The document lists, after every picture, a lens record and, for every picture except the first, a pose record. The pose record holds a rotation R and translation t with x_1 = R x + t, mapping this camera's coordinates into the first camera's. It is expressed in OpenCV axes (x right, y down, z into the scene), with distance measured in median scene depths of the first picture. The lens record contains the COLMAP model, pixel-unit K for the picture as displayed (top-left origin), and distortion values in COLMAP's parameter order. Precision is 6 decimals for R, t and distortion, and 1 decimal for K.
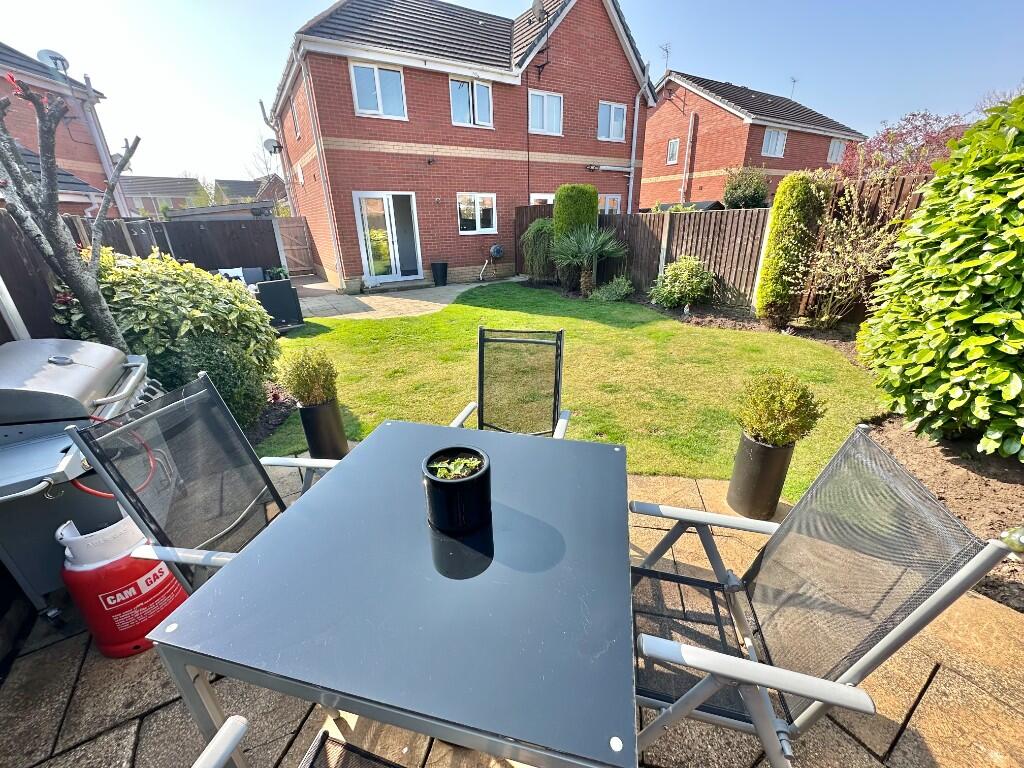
lens RADIAL K [[409.4, 0, 509.1], [0, 409.4, 386.1], [0, 0, 1]] dist [-0.001225, -0.000302]
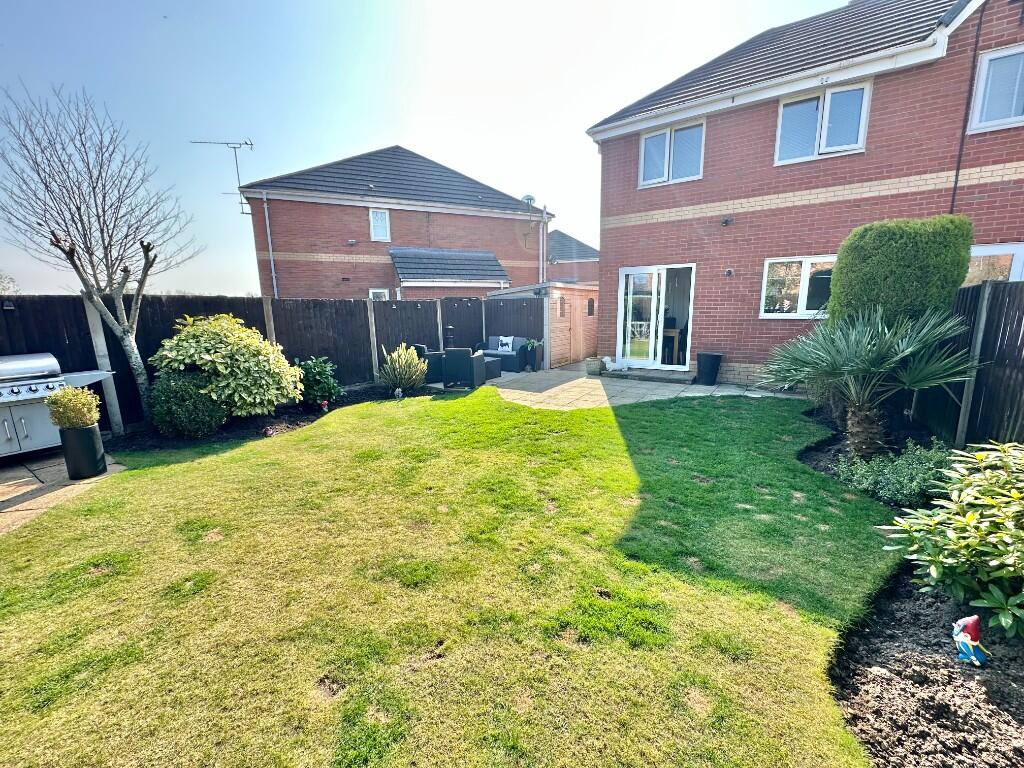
lens RADIAL K [[409.4, 0, 511.2], [0, 409.4, 385.0], [0, 0, 1]] dist [-0.001225, -0.000302]
pose [[0.421158, 0.188514, -0.887180, 0.351266], [-0.334958, 0.941340, 0.041013, -0.171402], [0.842870, 0.279895, 0.459597, 0.411636]]
